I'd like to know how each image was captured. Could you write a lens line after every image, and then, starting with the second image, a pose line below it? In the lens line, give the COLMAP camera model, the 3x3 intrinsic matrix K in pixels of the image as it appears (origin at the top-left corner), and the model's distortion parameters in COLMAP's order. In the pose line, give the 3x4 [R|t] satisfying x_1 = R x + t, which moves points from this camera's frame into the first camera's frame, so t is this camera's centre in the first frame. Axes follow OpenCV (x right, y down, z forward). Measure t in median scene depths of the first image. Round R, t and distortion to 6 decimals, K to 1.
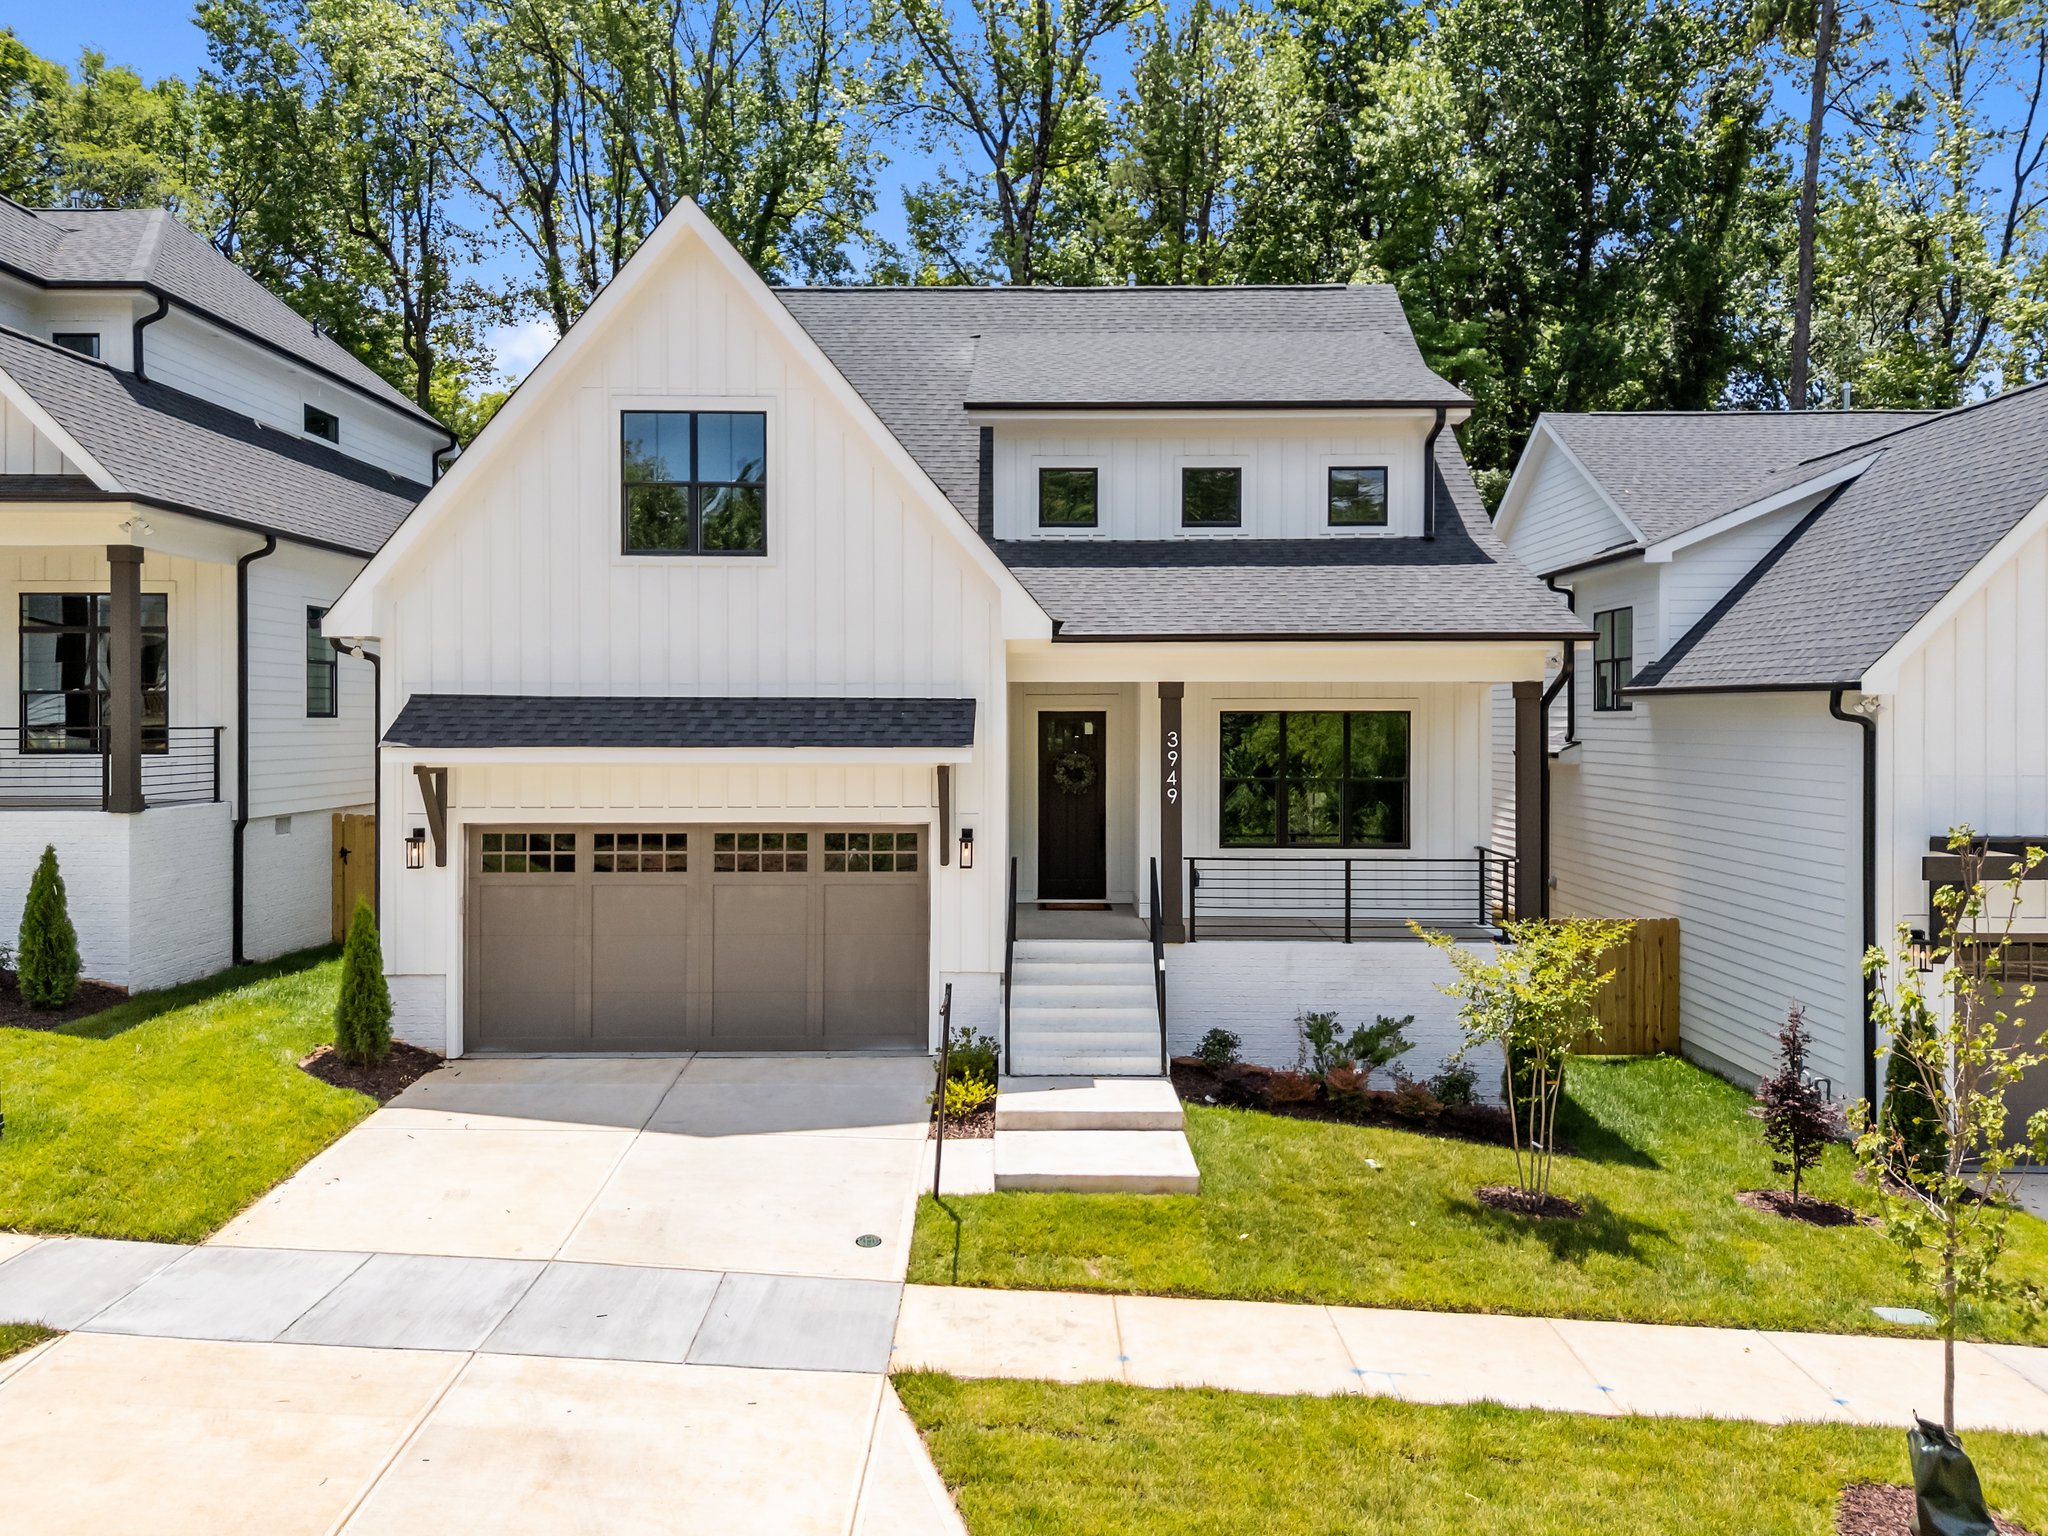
lens RADIAL K [[1527.1, 0, 1008.9], [0, 1527.1, 735.8], [0, 0, 1]] dist [0.070281, -0.066444]
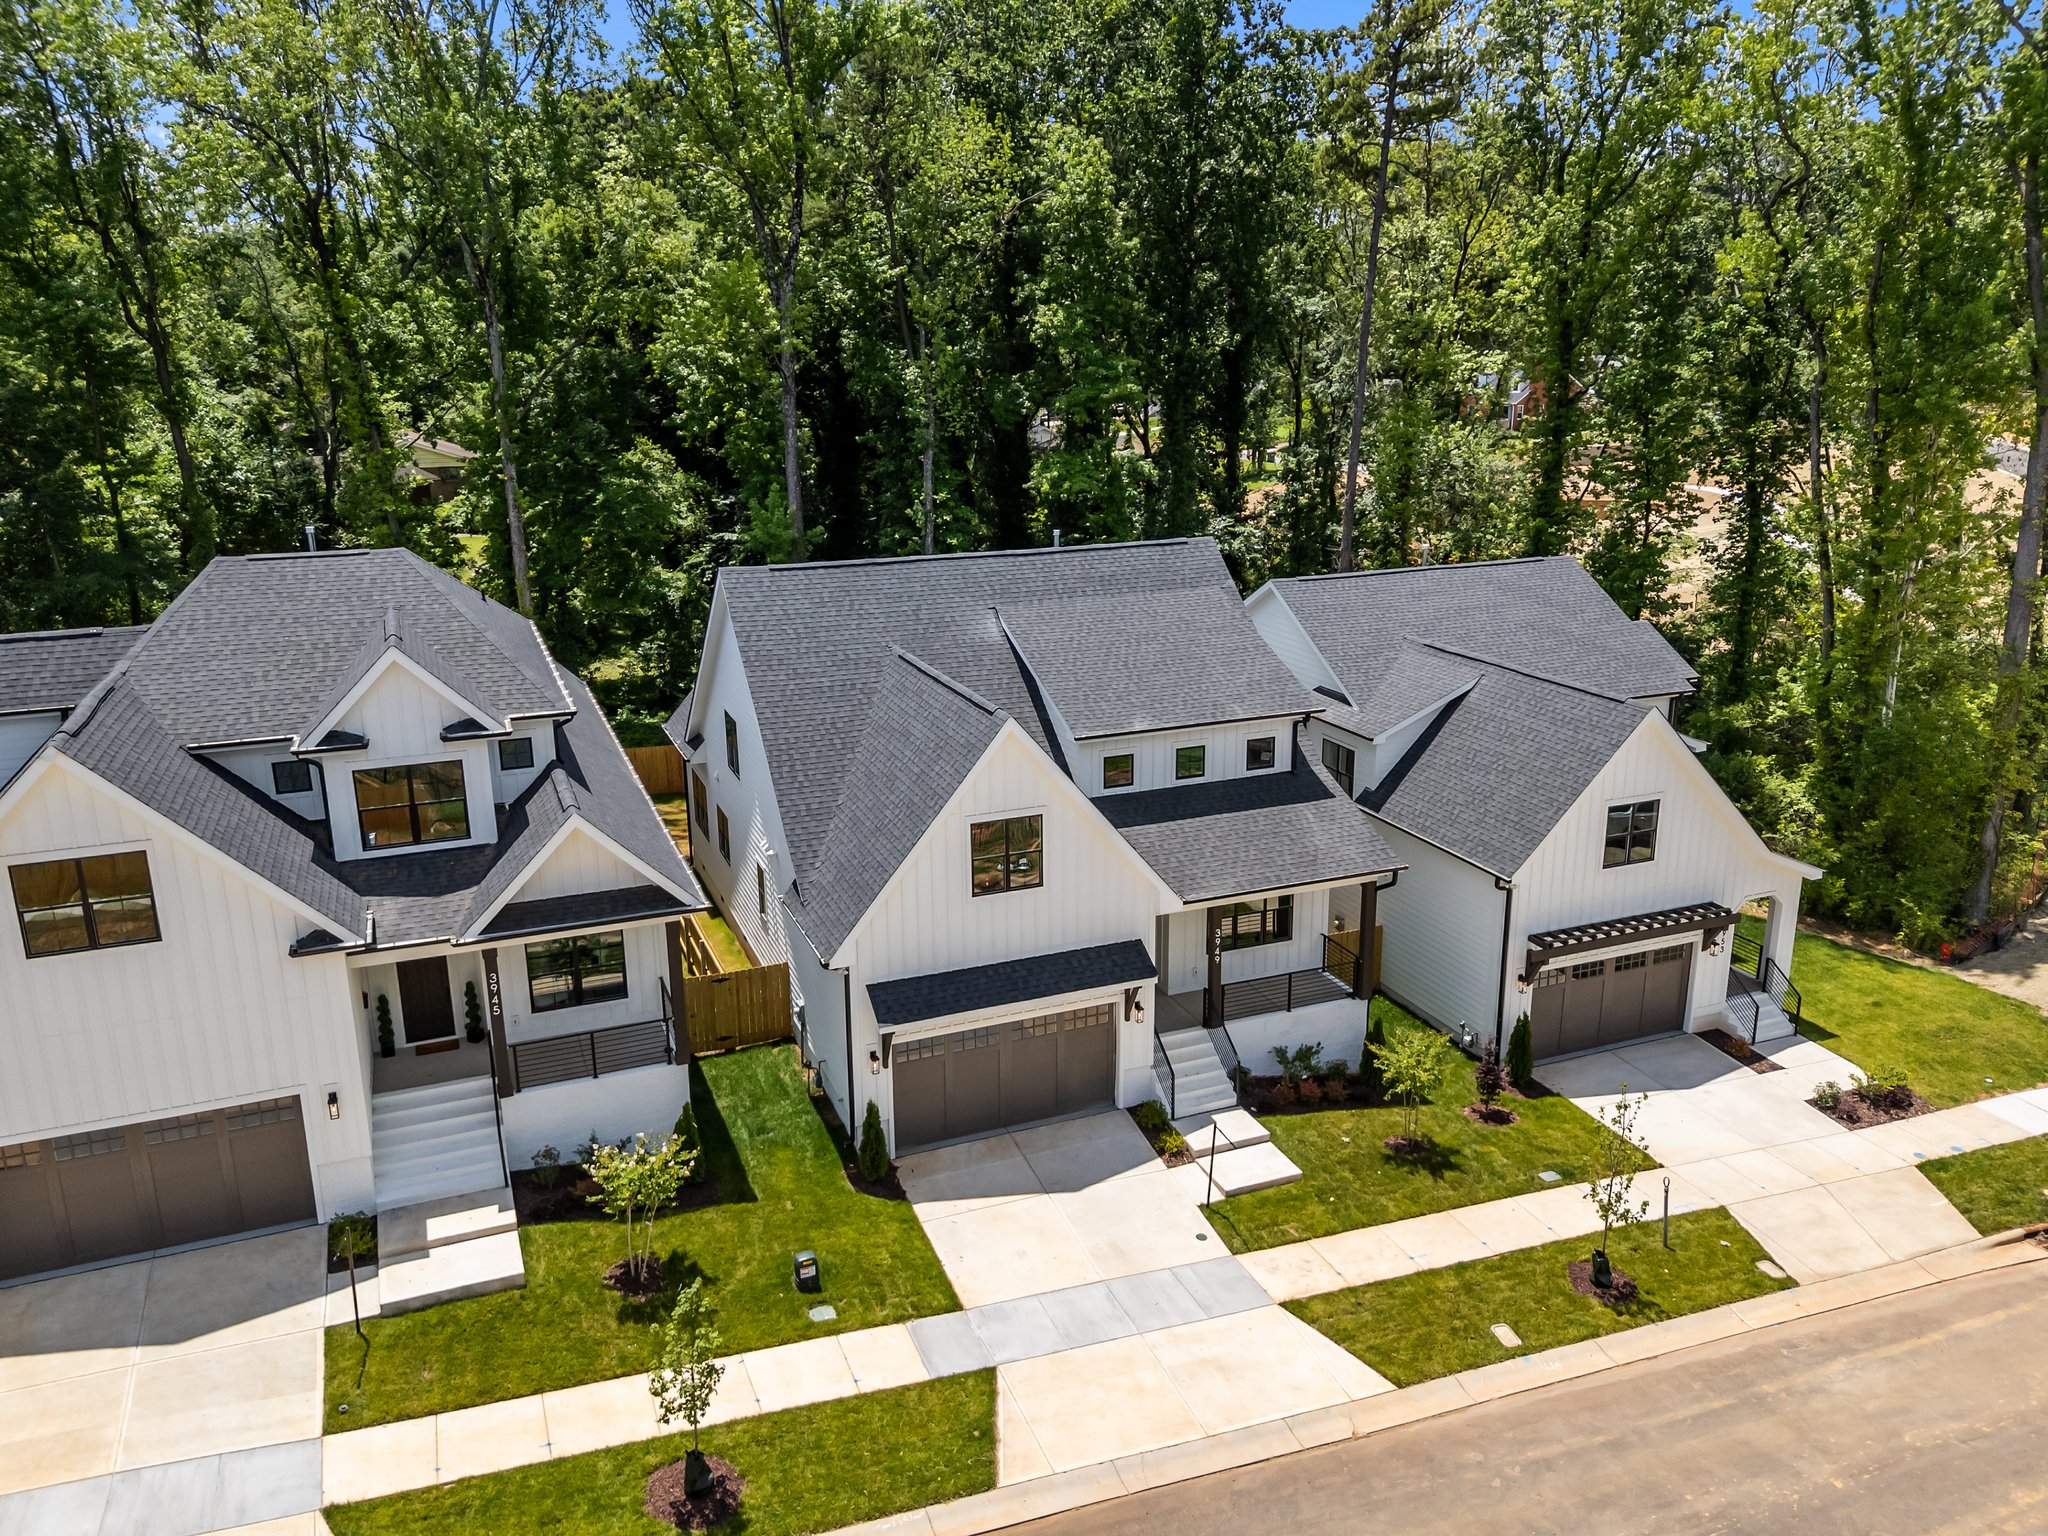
lens RADIAL K [[1527.1, 0, 1021.6], [0, 1527.1, 749.2], [0, 0, 1]] dist [0.070281, -0.066444]
pose [[0.923502, -0.111422, 0.367055, -0.847803], [0.016149, 0.967329, 0.253008, -0.750815], [-0.383254, -0.227726, 0.895130, -0.633158]]
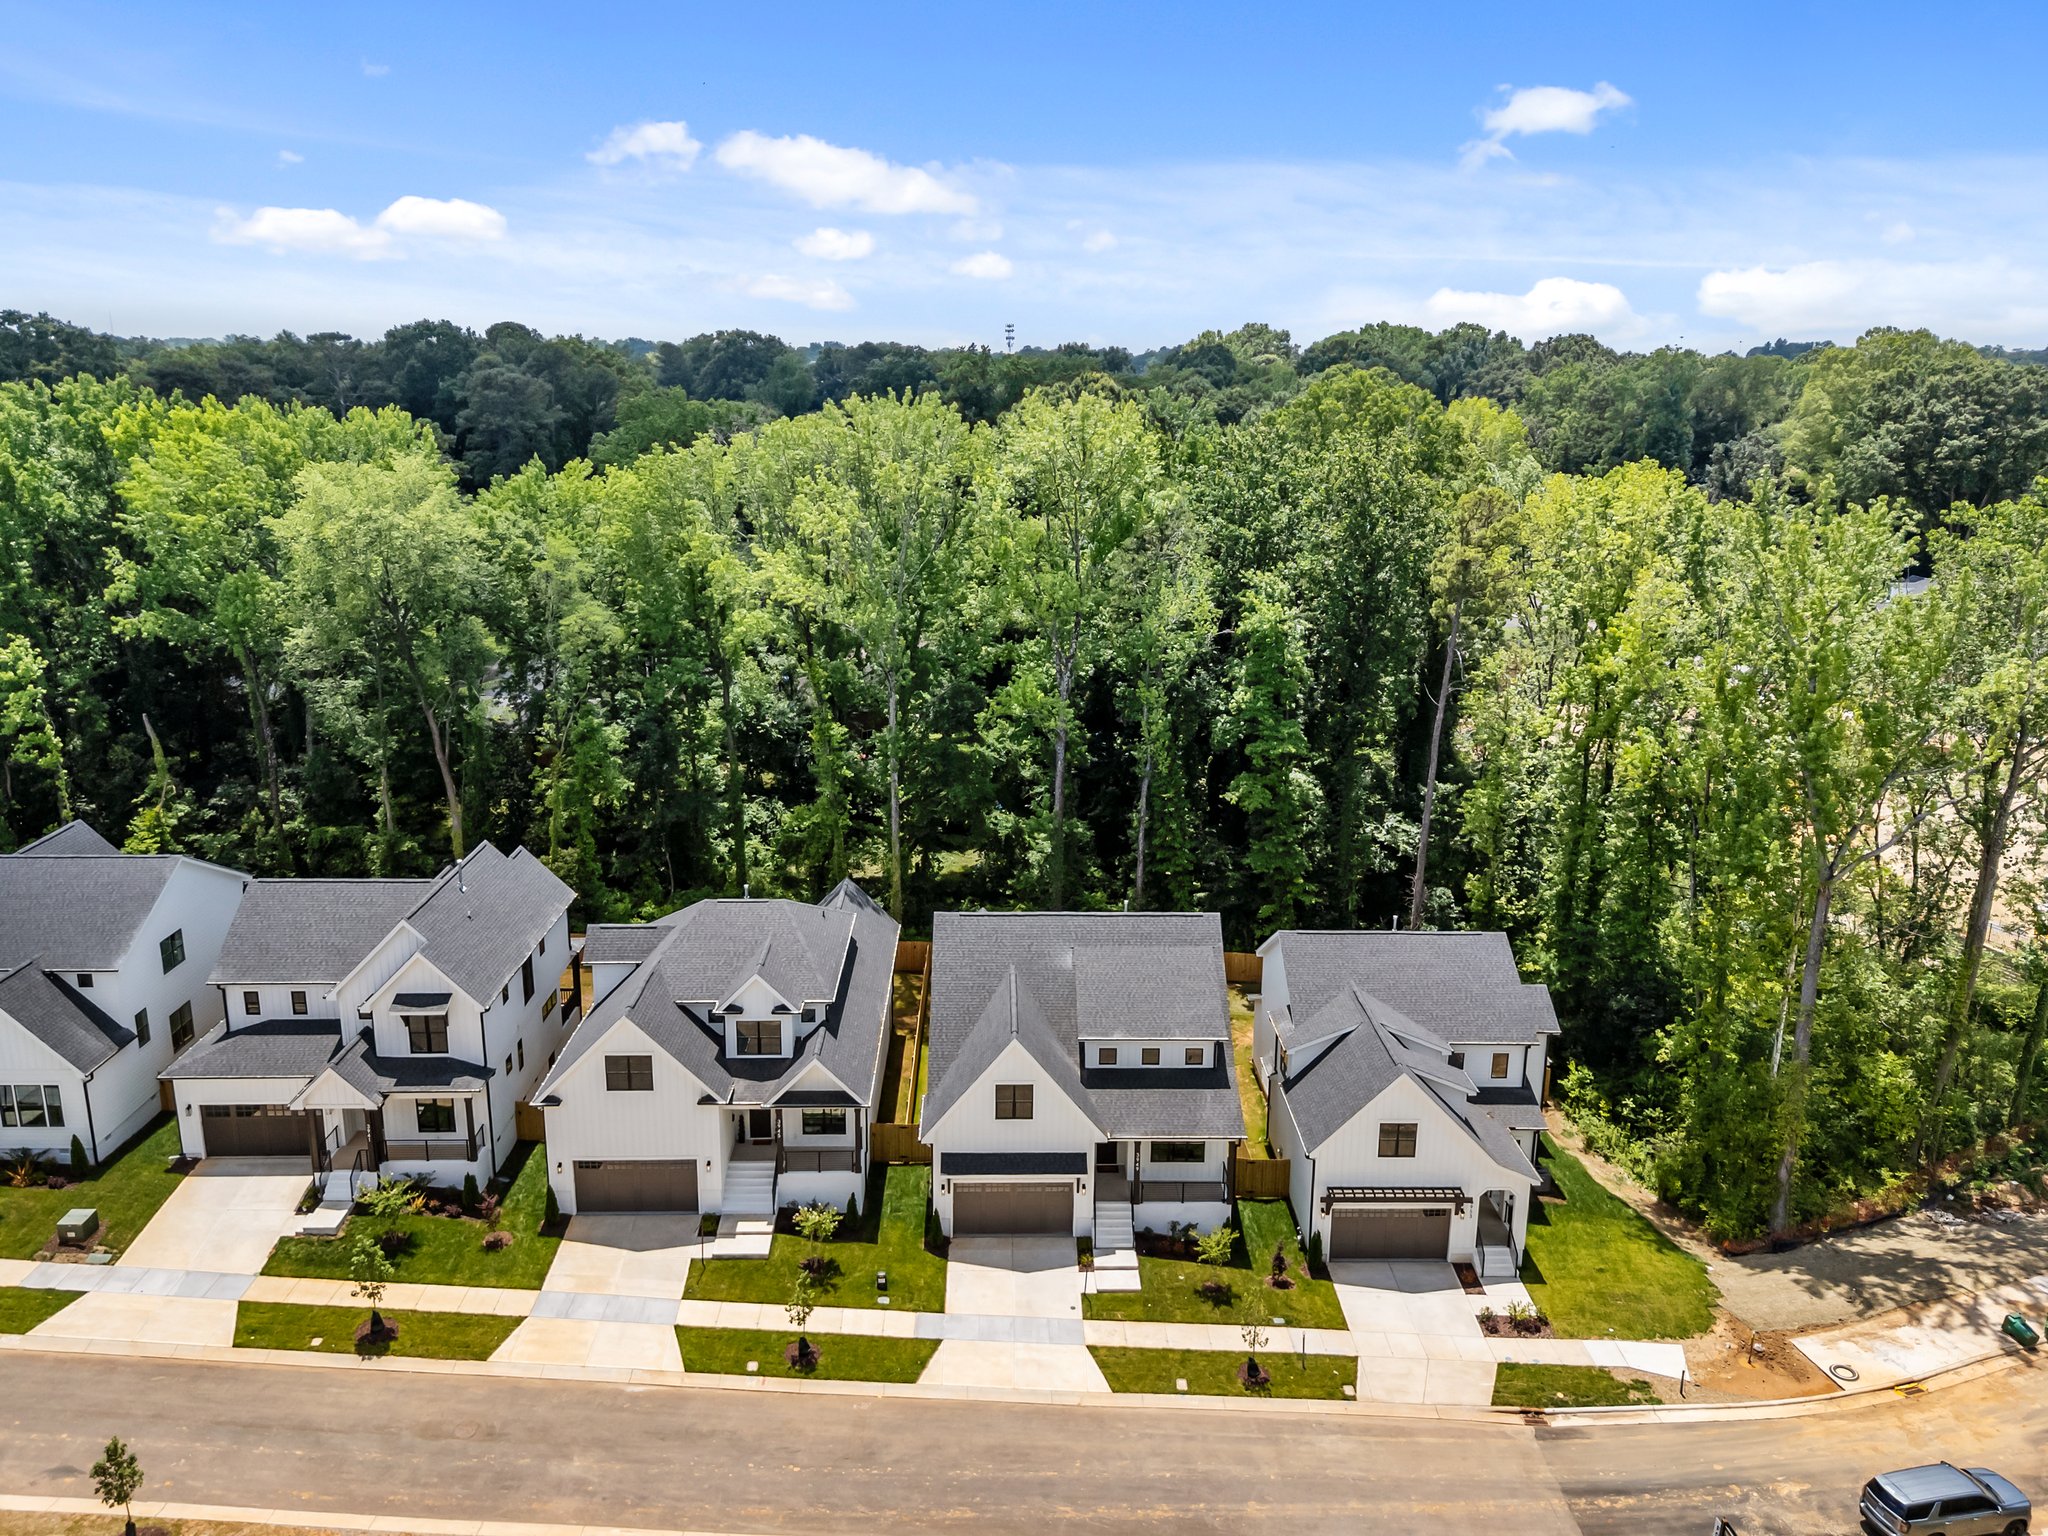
lens RADIAL K [[1527.1, 0, 1017.6], [0, 1527.1, 798.1], [0, 0, 1]] dist [0.070281, -0.066444]
pose [[0.999496, -0.000135, 0.031748, -0.316048], [-0.008376, 0.963440, 0.267795, -1.900988], [-0.030623, -0.267926, 0.962953, -2.447321]]
